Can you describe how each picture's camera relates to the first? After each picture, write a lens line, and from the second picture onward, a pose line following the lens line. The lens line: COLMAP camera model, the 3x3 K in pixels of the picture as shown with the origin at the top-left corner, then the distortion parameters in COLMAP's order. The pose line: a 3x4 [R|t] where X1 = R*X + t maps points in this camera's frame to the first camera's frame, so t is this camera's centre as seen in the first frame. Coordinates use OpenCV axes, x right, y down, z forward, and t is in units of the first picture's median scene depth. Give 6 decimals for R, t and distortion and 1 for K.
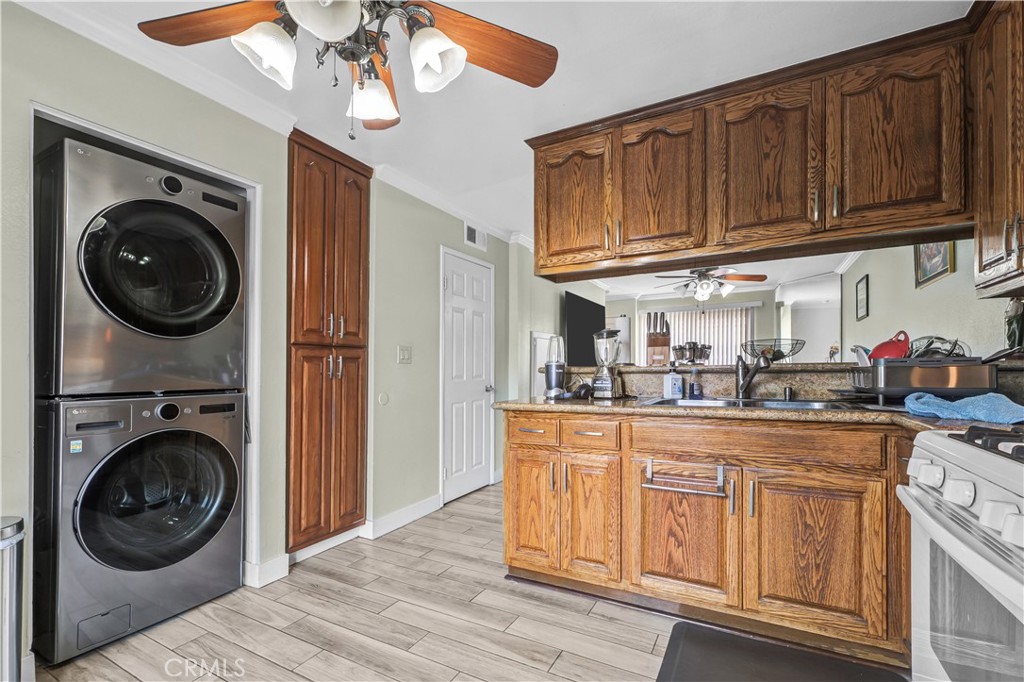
lens RADIAL K [[445.1, 0, 517.8], [0, 445.1, 363.2], [0, 0, 1]] dist [-0.002343, -0.000426]
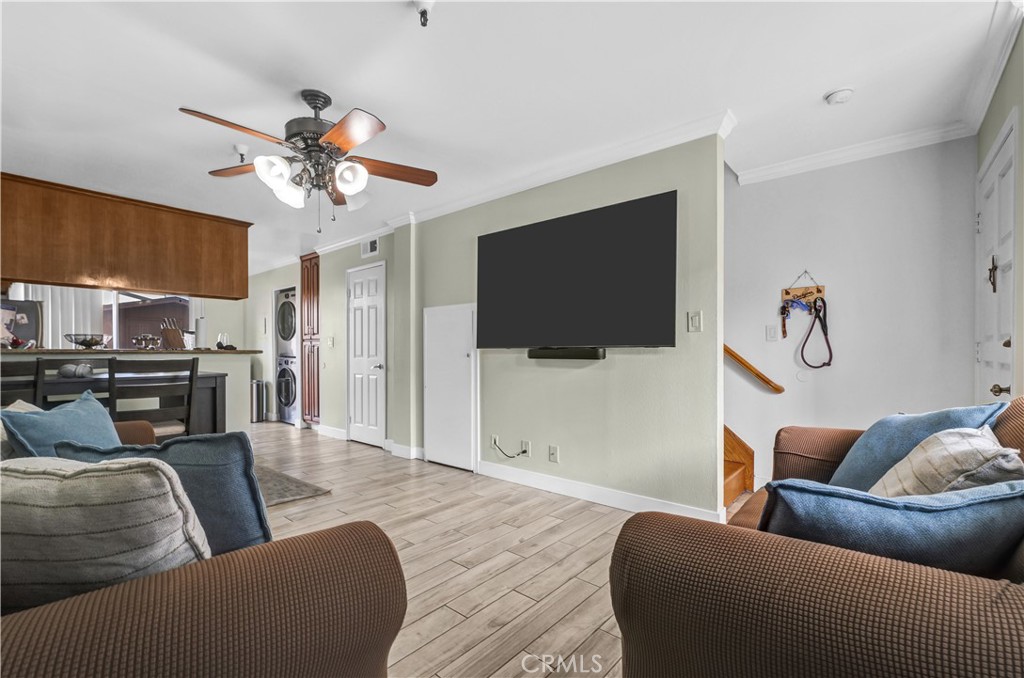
lens RADIAL K [[463.0, 0, 526.3], [0, 463.0, 339.0], [0, 0, 1]] dist [0.000084, 0.000099]
pose [[-0.213967, -0.019322, -0.976650, 2.000702], [0.015053, 0.999620, -0.023074, 0.032151], [0.976725, -0.019639, -0.213595, 3.098043]]
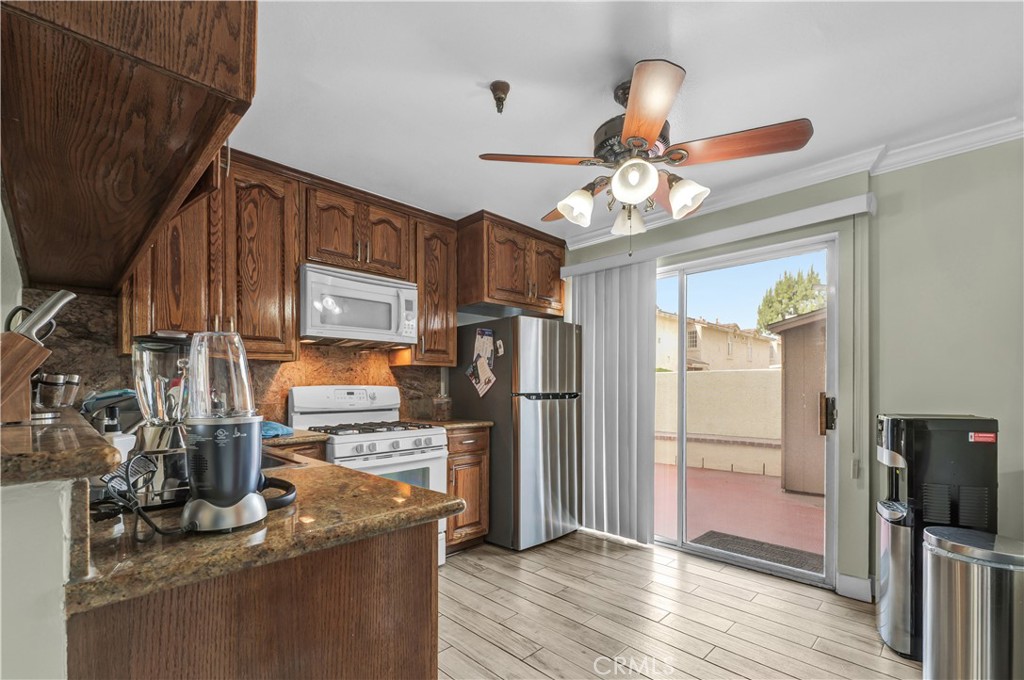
lens RADIAL K [[450.8, 0, 502.5], [0, 450.8, 387.8], [0, 0, 1]] dist [-0.000067, -0.000237]
pose [[-0.952806, 0.012989, 0.303301, -0.234186], [0.010568, 0.999898, -0.009621, -0.021738], [-0.303395, -0.005962, -0.952846, 1.456291]]
